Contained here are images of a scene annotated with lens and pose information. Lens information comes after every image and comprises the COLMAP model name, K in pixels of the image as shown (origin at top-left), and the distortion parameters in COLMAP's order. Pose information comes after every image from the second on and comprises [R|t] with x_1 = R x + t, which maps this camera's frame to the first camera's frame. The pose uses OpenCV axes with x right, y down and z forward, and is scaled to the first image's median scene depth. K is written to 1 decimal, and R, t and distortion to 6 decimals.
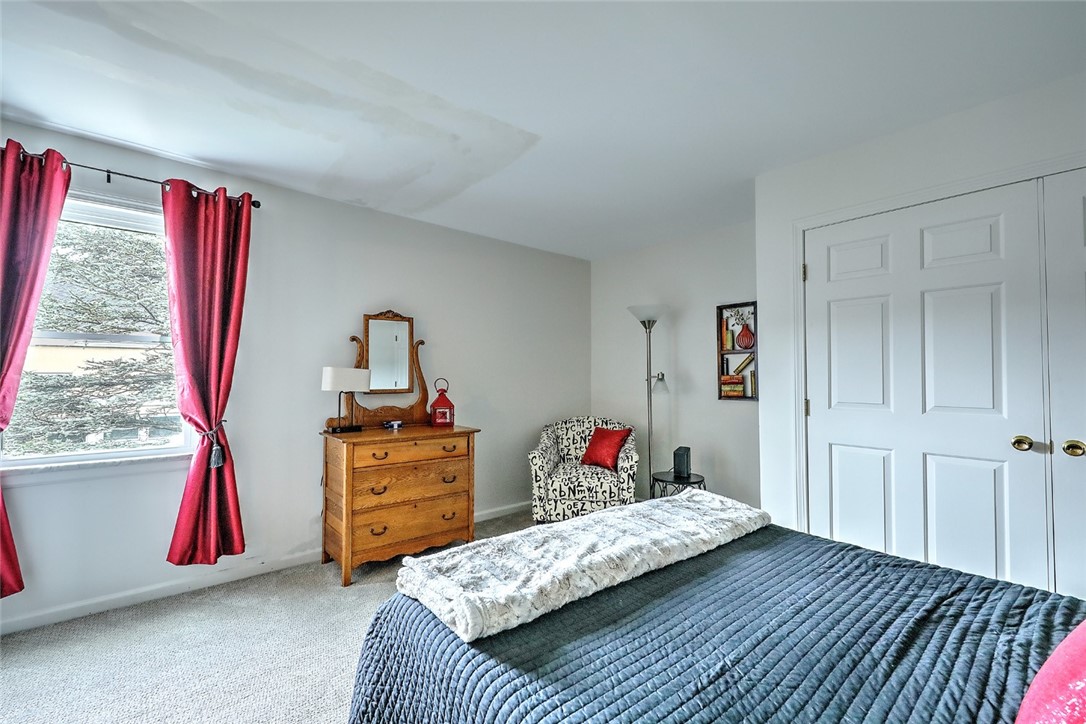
lens RADIAL K [[477.1, 0, 538.9], [0, 477.1, 366.5], [0, 0, 1]] dist [0.004001, -0.000027]
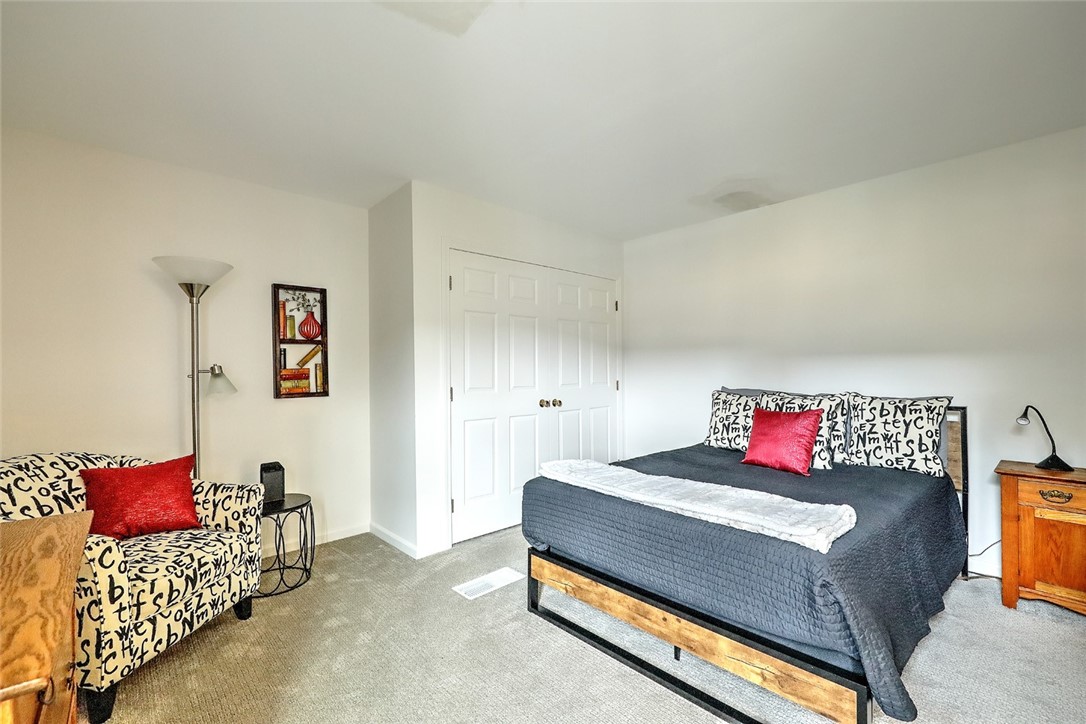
lens RADIAL K [[477.1, 0, 548.3], [0, 477.1, 362.3], [0, 0, 1]] dist [0.004001, -0.000027]
pose [[-0.053856, 0.012188, 0.998474, -0.483044], [-0.011515, 0.999851, -0.012826, 0.012527], [-0.998482, -0.012188, -0.053708, 0.601541]]
